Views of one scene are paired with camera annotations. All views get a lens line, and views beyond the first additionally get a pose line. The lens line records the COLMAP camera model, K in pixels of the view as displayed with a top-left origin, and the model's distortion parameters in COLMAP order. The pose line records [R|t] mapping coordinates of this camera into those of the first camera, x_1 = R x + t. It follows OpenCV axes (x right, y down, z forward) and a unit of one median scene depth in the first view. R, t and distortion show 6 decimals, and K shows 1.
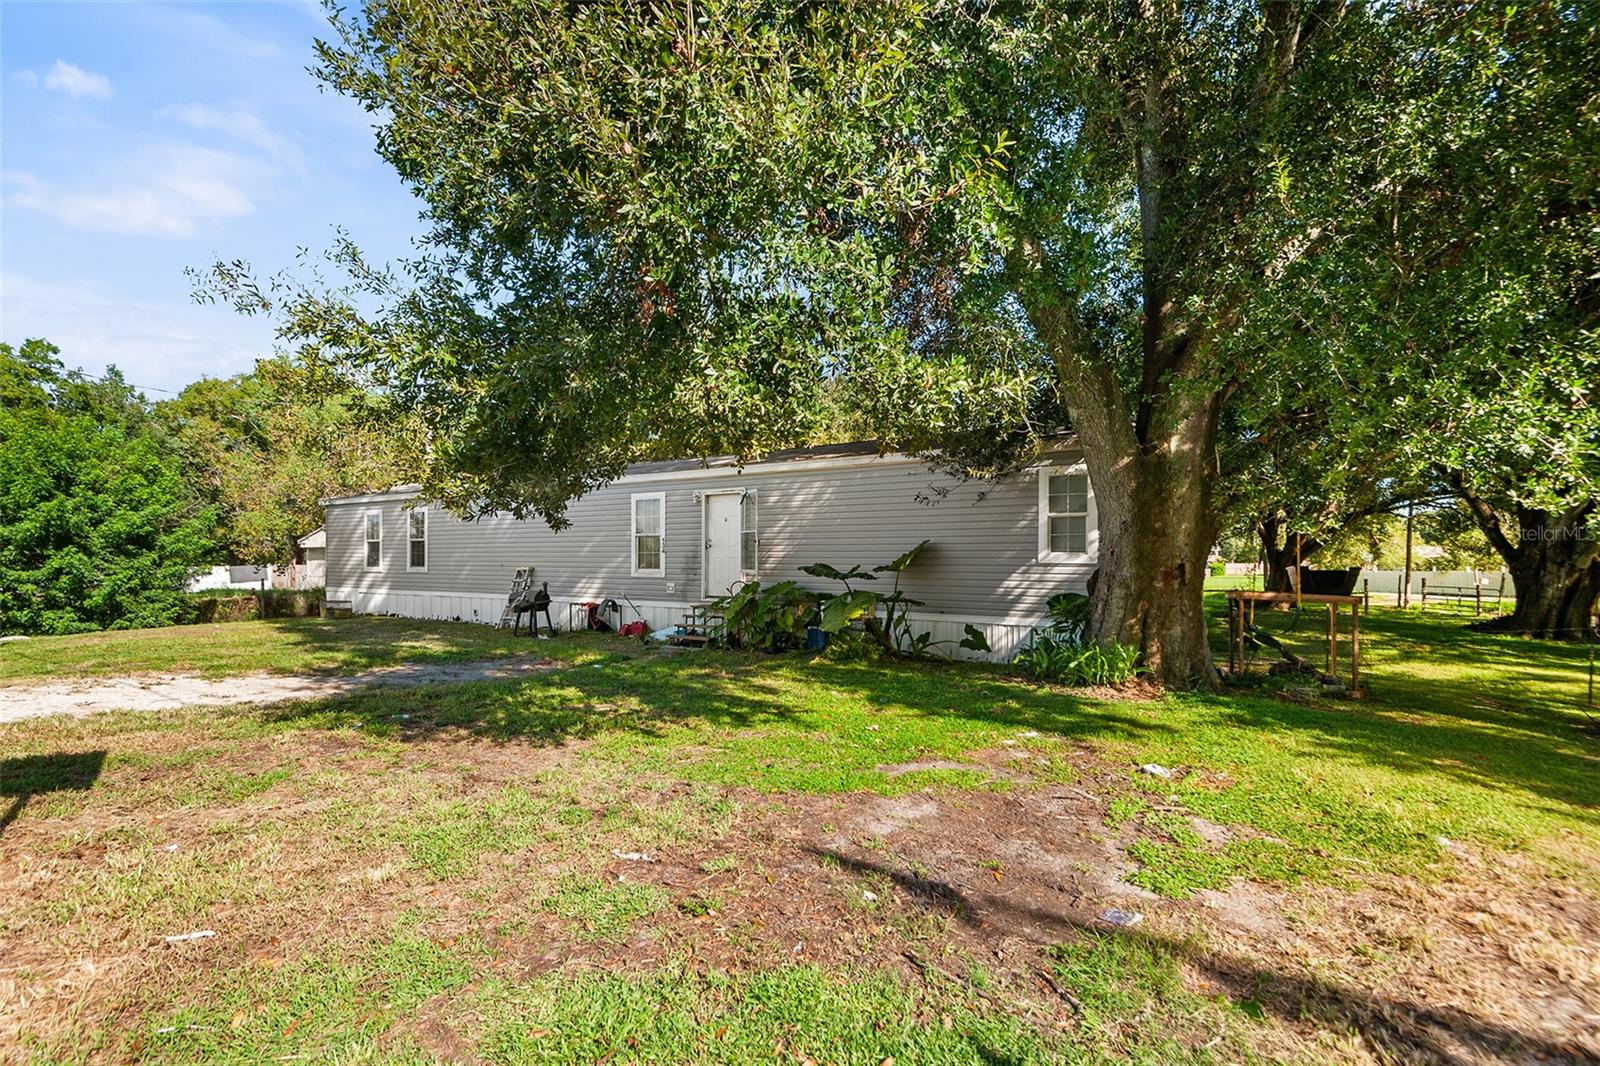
lens RADIAL K [[738.5, 0, 787.1], [0, 738.5, 559.5], [0, 0, 1]] dist [0.011998, -0.003814]
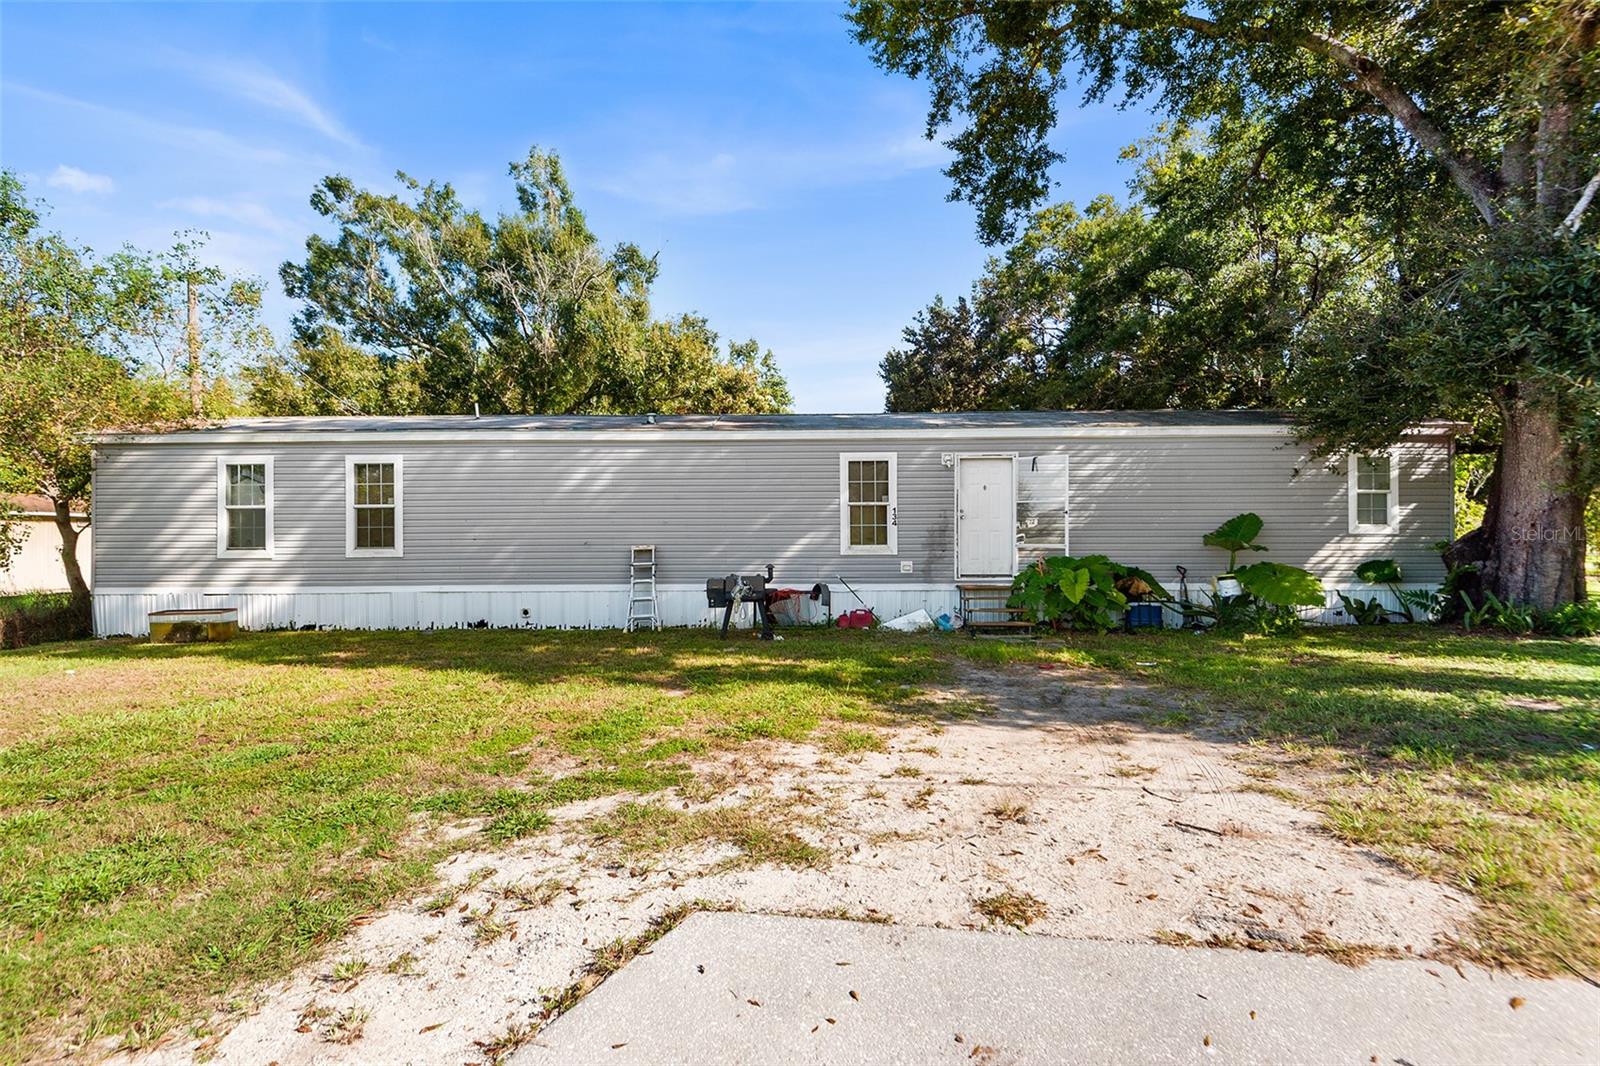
lens RADIAL K [[738.5, 0, 787.5], [0, 738.5, 529.5], [0, 0, 1]] dist [0.011998, -0.003814]
pose [[0.847267, -0.004804, 0.531145, -0.763470], [0.006073, 0.999981, -0.000642, -0.004911], [-0.531132, 0.003770, 0.847281, 0.387249]]
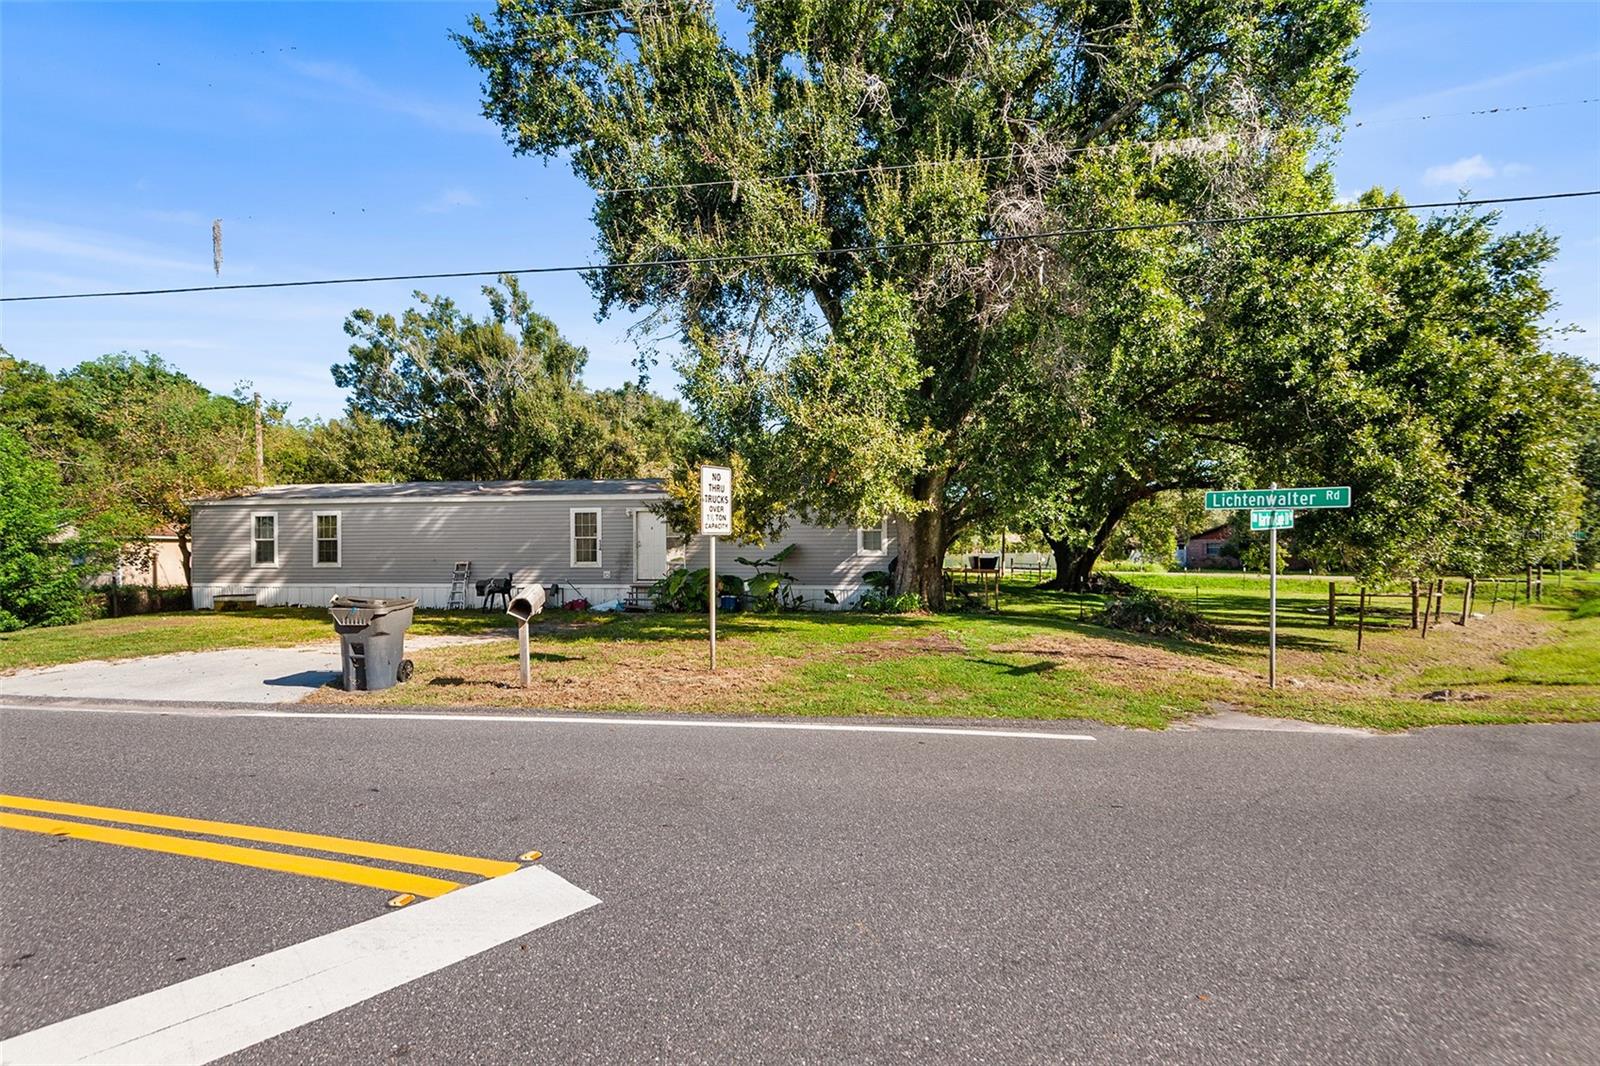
lens RADIAL K [[738.5, 0, 787.9], [0, 738.5, 547.9], [0, 0, 1]] dist [0.011998, -0.003814]
pose [[0.913130, -0.009155, 0.407567, -0.448929], [0.006885, 0.999952, 0.007037, -0.022629], [-0.407611, -0.003619, 0.913148, -0.486708]]
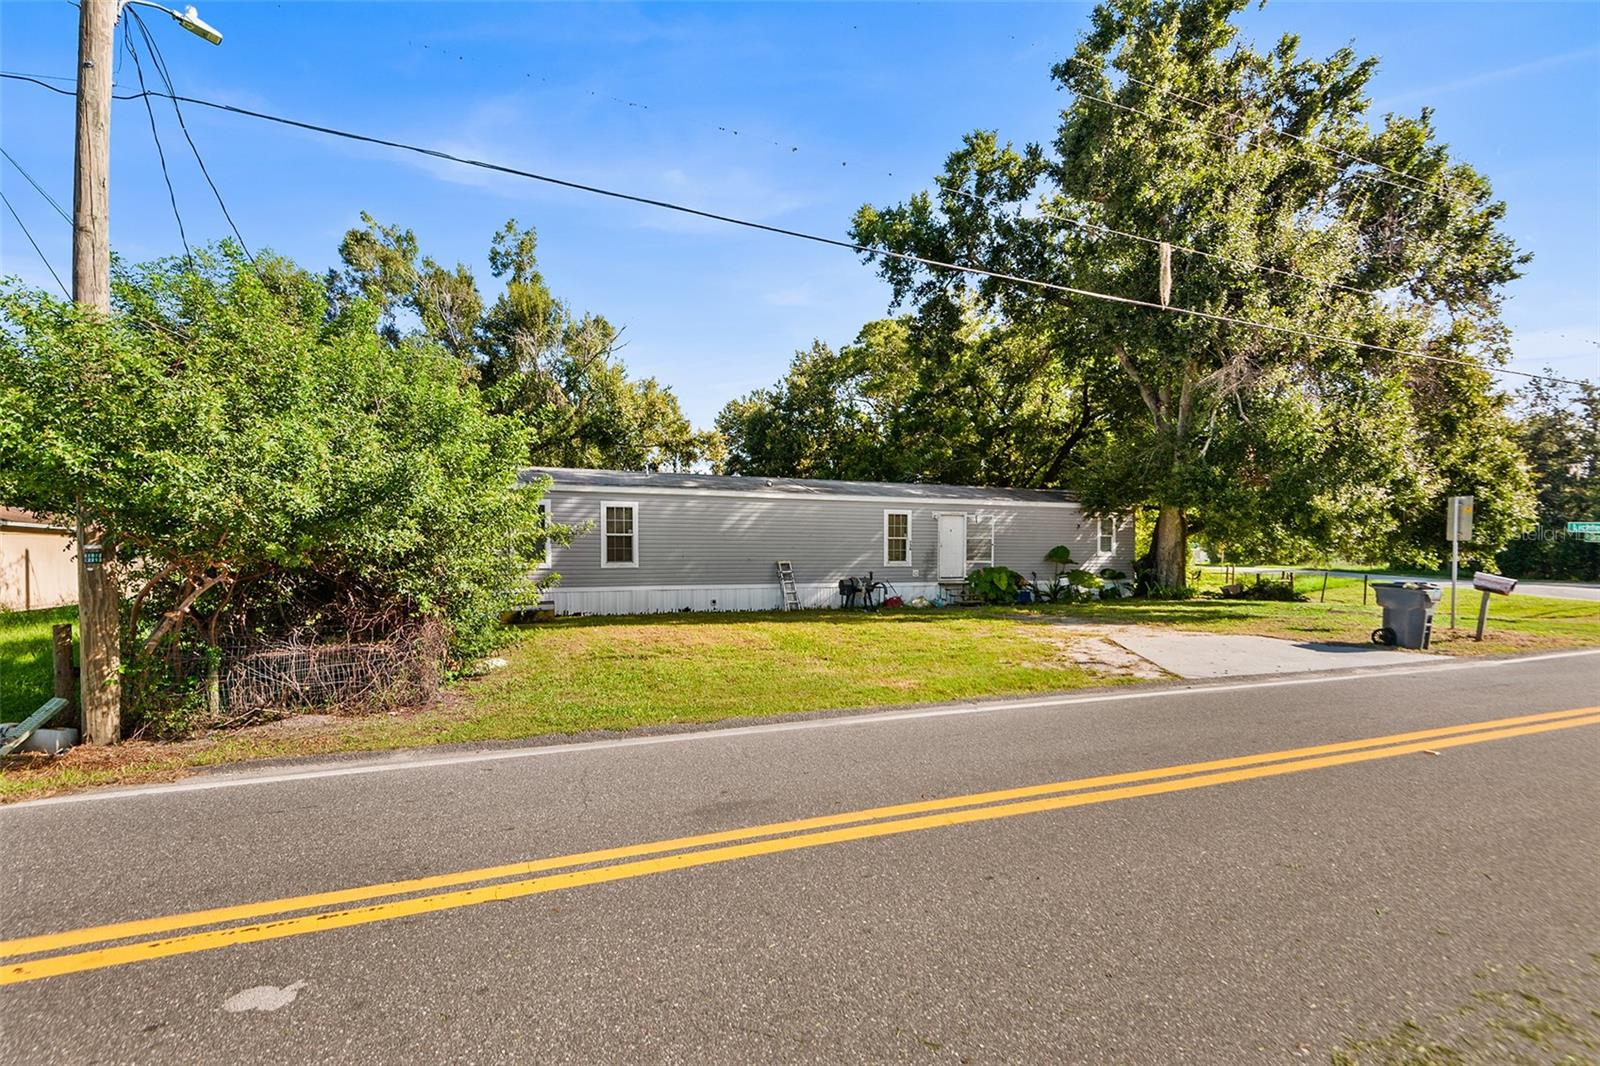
lens RADIAL K [[738.5, 0, 789.7], [0, 738.5, 561.5], [0, 0, 1]] dist [0.011998, -0.003814]
pose [[0.564416, -0.015924, 0.825337, -1.675844], [-0.006414, 0.999699, 0.023674, -0.021692], [-0.825466, -0.018655, 0.564144, 0.373791]]
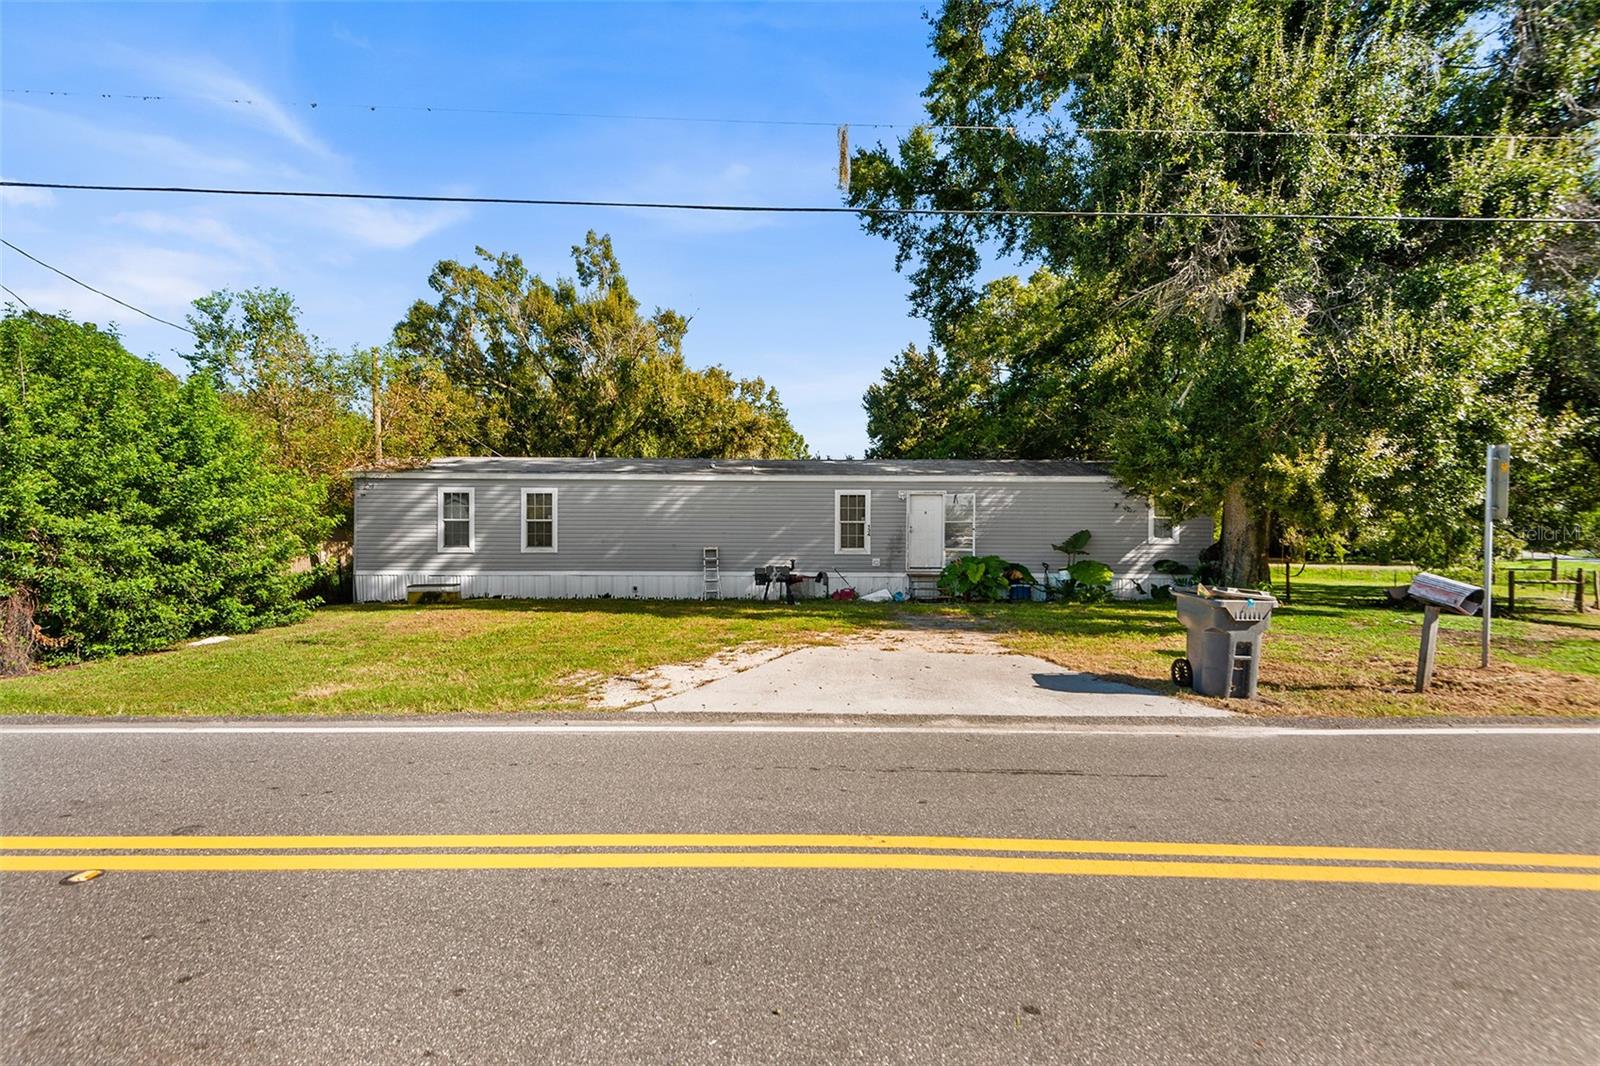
lens RADIAL K [[738.5, 0, 786.3], [0, 738.5, 535.8], [0, 0, 1]] dist [0.011998, -0.003814]
pose [[0.836248, -0.001299, 0.548349, -1.092216], [-0.003334, 0.999967, 0.007454, -0.019870], [-0.548341, -0.008062, 0.836216, -0.026948]]
